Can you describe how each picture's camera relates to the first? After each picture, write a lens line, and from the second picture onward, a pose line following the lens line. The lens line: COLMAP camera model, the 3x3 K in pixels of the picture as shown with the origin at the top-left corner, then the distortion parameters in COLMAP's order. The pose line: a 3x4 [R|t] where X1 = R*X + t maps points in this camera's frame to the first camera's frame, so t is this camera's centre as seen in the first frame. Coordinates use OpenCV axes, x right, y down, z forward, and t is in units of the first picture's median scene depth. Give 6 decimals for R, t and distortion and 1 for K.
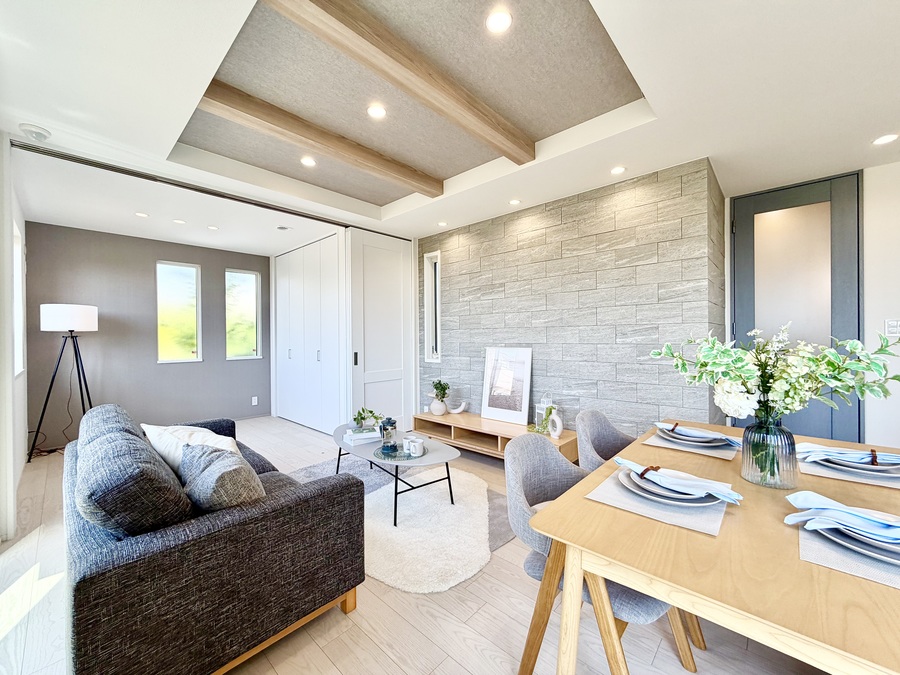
lens RADIAL K [[357.0, 0, 449.3], [0, 357.0, 337.0], [0, 0, 1]] dist [0.000062, 0.000027]
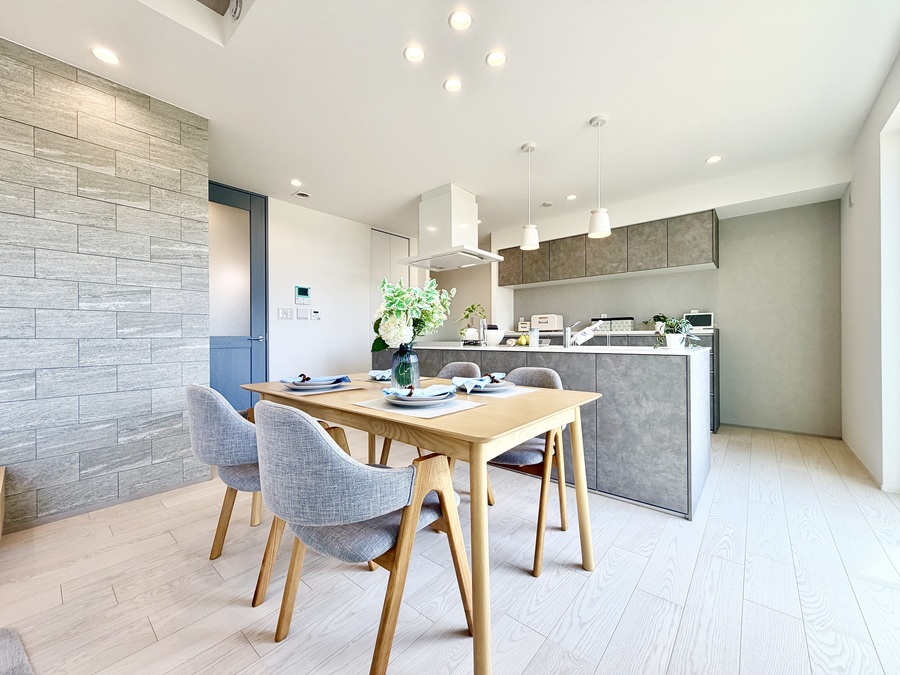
lens RADIAL K [[357.0, 0, 449.4], [0, 357.0, 336.3], [0, 0, 1]] dist [0.000062, 0.000027]
pose [[-0.043944, 0.006653, 0.999012, -0.233392], [0.007475, 0.999952, -0.006331, 0.080552], [-0.999006, 0.007189, -0.043992, 0.356760]]
